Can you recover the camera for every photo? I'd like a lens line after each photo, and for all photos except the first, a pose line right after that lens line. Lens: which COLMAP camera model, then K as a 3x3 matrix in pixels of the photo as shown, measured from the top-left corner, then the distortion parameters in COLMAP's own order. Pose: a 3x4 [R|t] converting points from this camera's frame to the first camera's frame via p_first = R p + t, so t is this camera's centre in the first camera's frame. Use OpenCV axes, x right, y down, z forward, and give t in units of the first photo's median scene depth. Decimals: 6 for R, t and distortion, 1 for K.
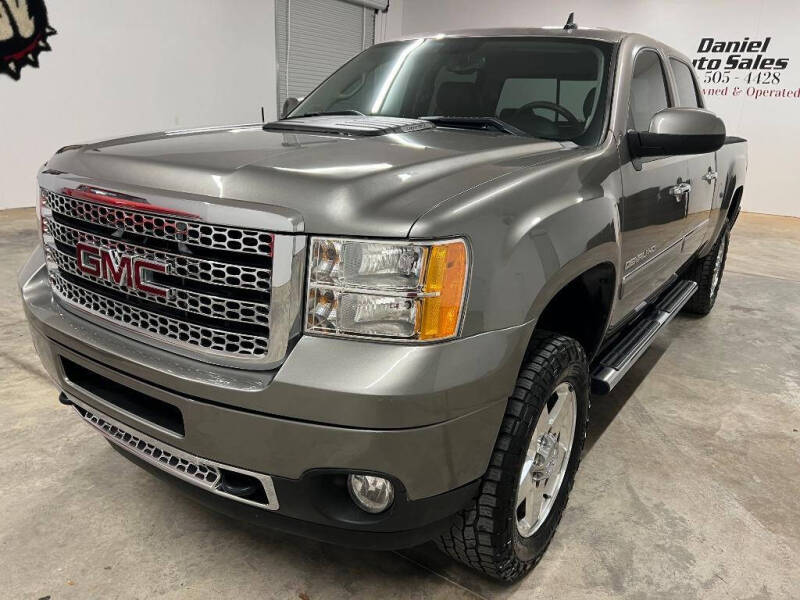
lens RADIAL K [[606.9, 0, 404.3], [0, 606.9, 303.9], [0, 0, 1]] dist [0.048456, -0.053853]
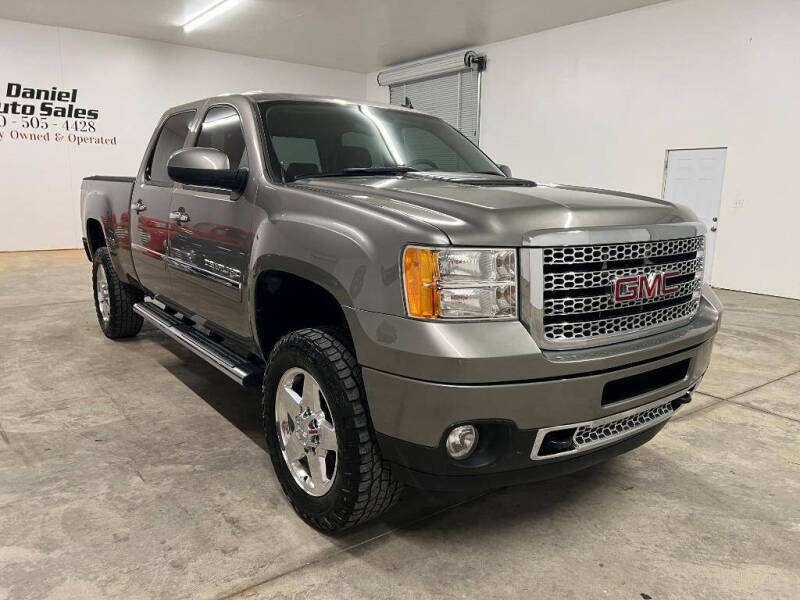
lens RADIAL K [[605.0, 0, 400.0], [0, 605.0, 300.0], [0, 0, 1]] dist [0.052449, -0.055378]
pose [[0.330914, -0.214627, 0.918929, -1.330618], [0.276288, 0.953155, 0.123127, -0.243601], [-0.902308, 0.213145, 0.374712, 0.697056]]
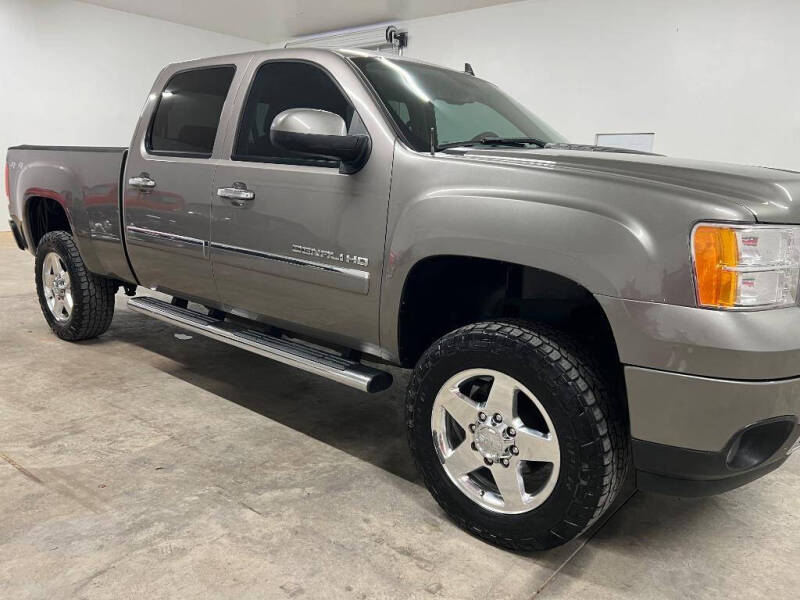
lens RADIAL K [[606.9, 0, 404.3], [0, 606.9, 303.9], [0, 0, 1]] dist [0.048456, -0.053853]
pose [[0.113714, -0.253448, 0.960642, -1.310845], [0.267357, 0.939052, 0.216104, -0.371315], [-0.956864, 0.232261, 0.174545, 1.210290]]
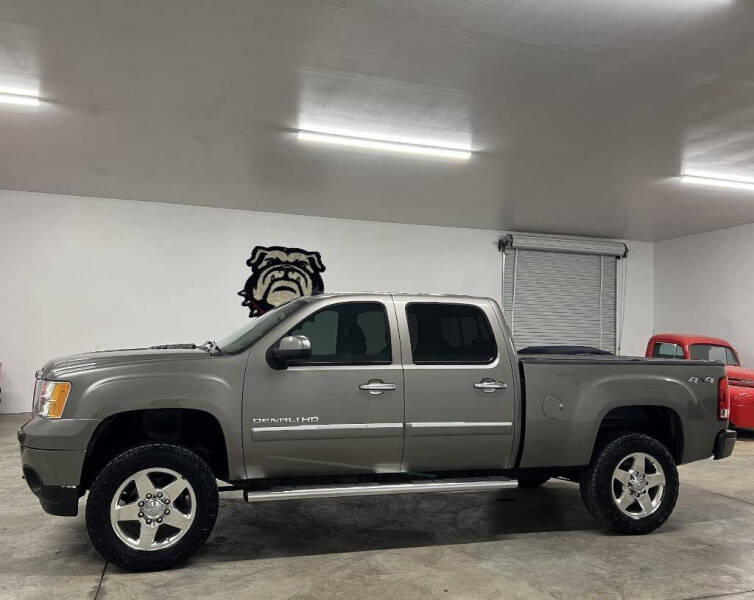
lens RADIAL K [[620.9, 0, 377.0], [0, 620.9, 300.0], [0, 0, 1]] dist [0.089552, -0.115209]
pose [[0.776188, -0.063218, -0.627325, 1.837920], [-0.176342, 0.933487, -0.312259, 0.114031], [0.605340, 0.352995, 0.713413, -0.204016]]
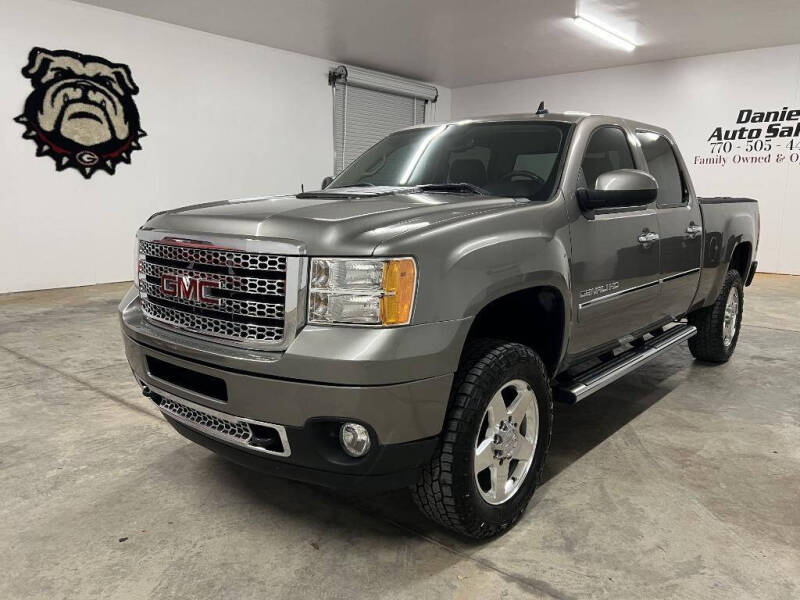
lens RADIAL K [[622.4, 0, 400.0], [0, 622.4, 300.0], [0, 0, 1]] dist [0.050638, -0.054411]
pose [[0.993766, -0.017280, -0.110142, 0.139103], [0.002107, 0.990651, -0.136407, 0.121763], [0.111469, 0.135324, 0.984511, -0.287975]]
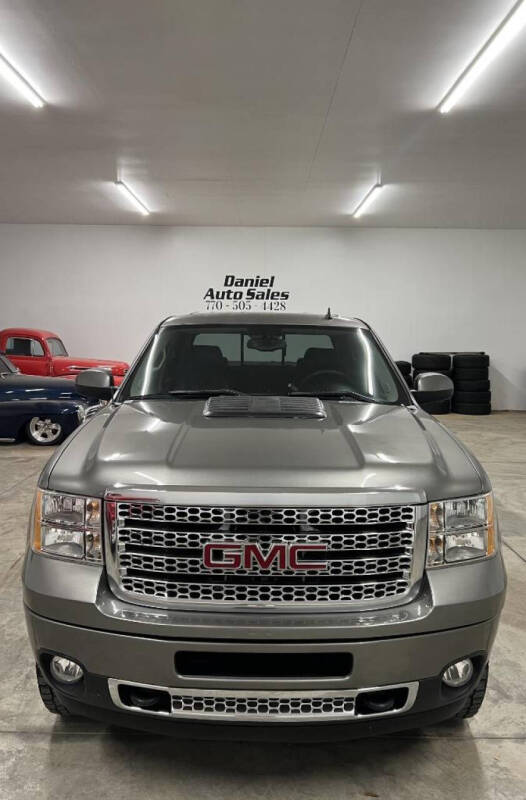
lens RADIAL K [[608.8, 0, 263.0], [0, 608.8, 400.0], [0, 0, 1]] dist [0.034283, -0.003961]
pose [[0.826403, -0.096762, 0.554702, -0.784136], [0.189322, 0.975520, -0.111886, -0.160229], [-0.530297, 0.197480, 0.824492, -0.052435]]
